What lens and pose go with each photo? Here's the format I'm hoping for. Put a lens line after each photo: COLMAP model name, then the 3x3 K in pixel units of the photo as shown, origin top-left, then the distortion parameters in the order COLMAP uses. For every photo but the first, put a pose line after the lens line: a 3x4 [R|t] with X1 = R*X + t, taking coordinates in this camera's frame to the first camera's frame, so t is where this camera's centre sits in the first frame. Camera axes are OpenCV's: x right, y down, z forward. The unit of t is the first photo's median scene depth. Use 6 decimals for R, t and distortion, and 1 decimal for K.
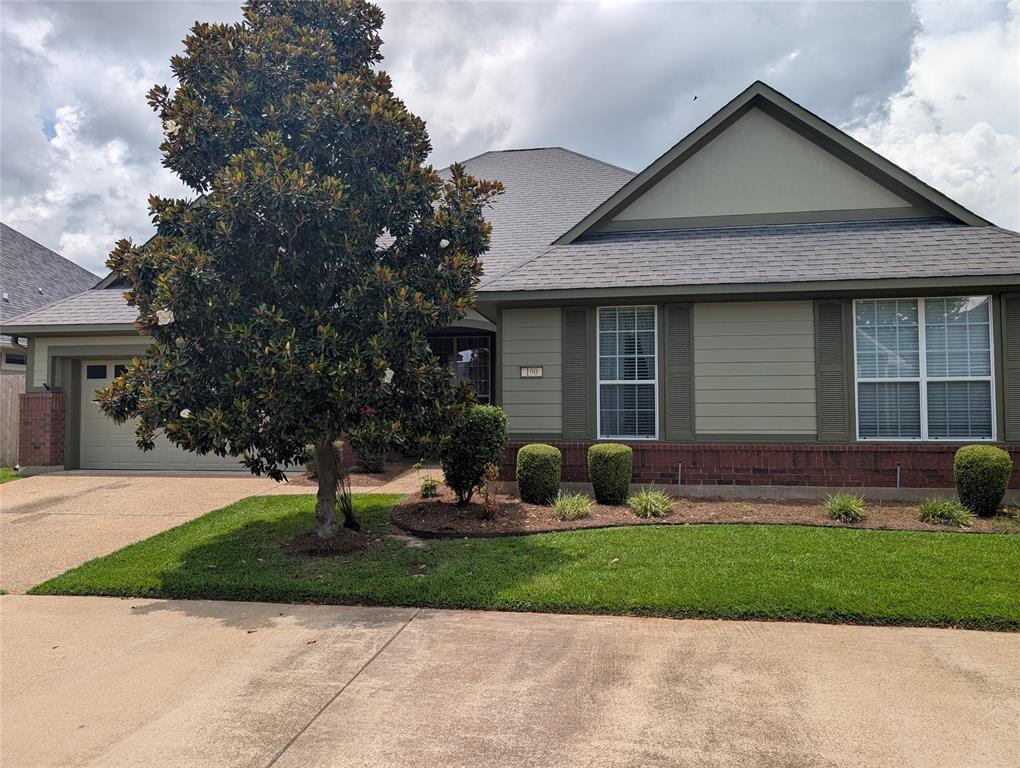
lens RADIAL K [[730.4, 0, 509.3], [0, 730.4, 376.2], [0, 0, 1]] dist [0.014030, -0.012290]
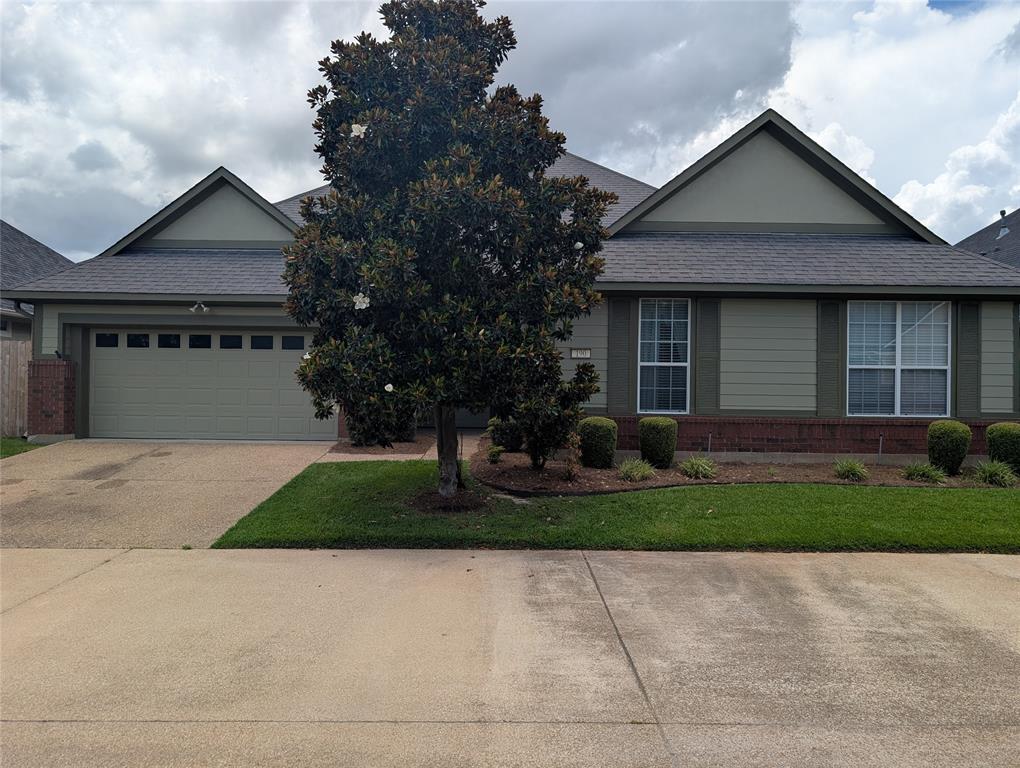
lens RADIAL K [[730.4, 0, 505.9], [0, 730.4, 383.9], [0, 0, 1]] dist [0.014030, -0.012290]
pose [[0.984995, 0.015928, 0.171844, -0.305753], [-0.024302, 0.998611, 0.046739, -0.009420], [-0.170860, -0.050214, 0.984015, -0.109566]]
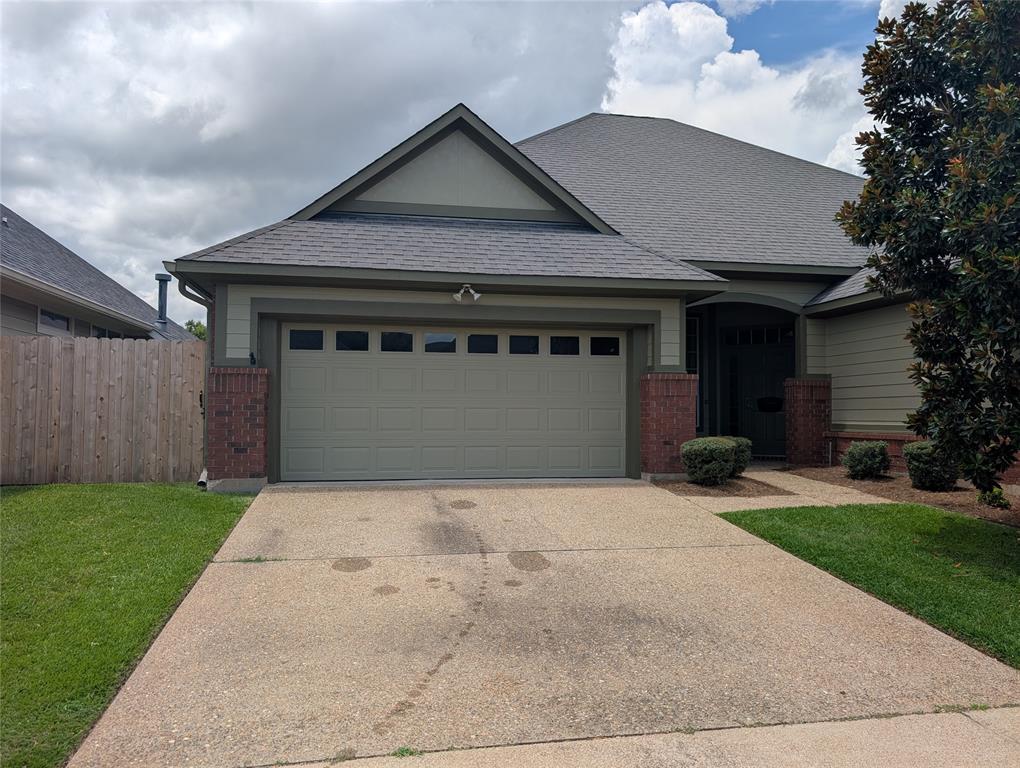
lens RADIAL K [[730.4, 0, 484.2], [0, 730.4, 381.3], [0, 0, 1]] dist [0.014030, -0.012290]
pose [[0.940796, 0.023499, 0.338159, -0.972175], [-0.026195, 0.999651, 0.003411, 0.040614], [-0.337961, -0.012067, 0.941083, 0.450383]]
